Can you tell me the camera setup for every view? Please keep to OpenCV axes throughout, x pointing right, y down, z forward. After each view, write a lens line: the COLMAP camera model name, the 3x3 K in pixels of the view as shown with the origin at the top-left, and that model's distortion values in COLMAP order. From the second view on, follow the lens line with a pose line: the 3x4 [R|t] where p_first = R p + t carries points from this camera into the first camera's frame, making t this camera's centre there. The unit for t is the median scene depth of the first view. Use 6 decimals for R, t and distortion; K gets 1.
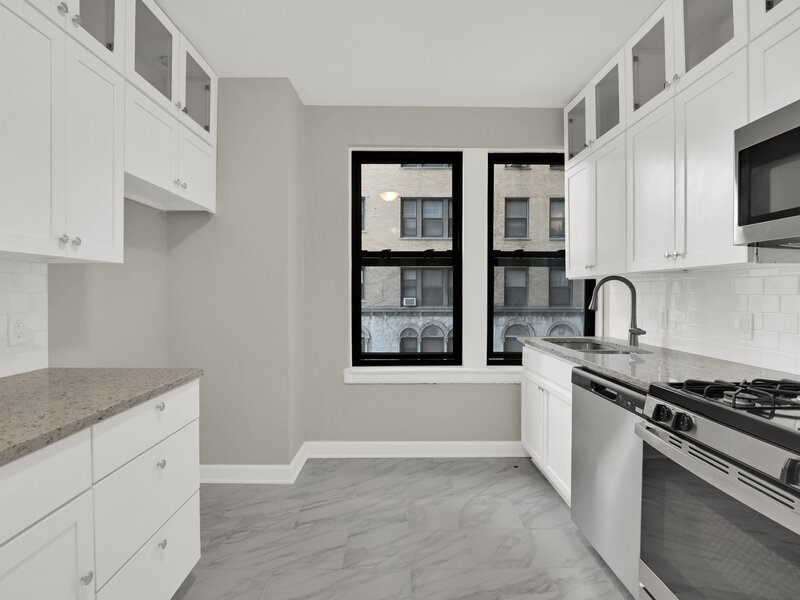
lens RADIAL K [[410.4, 0, 401.1], [0, 410.4, 297.4], [0, 0, 1]] dist [-0.001335, -0.001963]
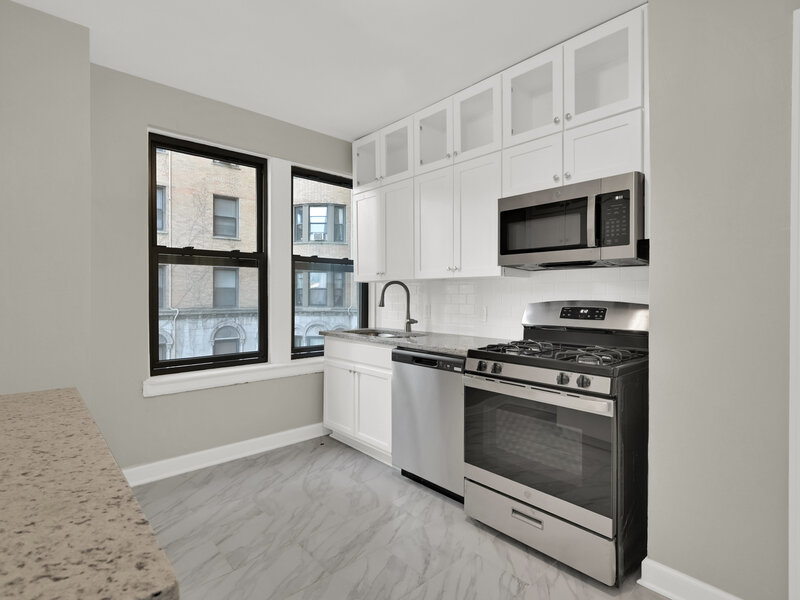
lens RADIAL K [[410.4, 0, 398.3], [0, 410.4, 296.7], [0, 0, 1]] dist [-0.001335, -0.001963]
pose [[0.752282, -0.004917, 0.658823, -0.361272], [0.007361, 0.999972, -0.000942, 0.001005], [-0.658800, 0.005558, 0.752297, -0.011470]]
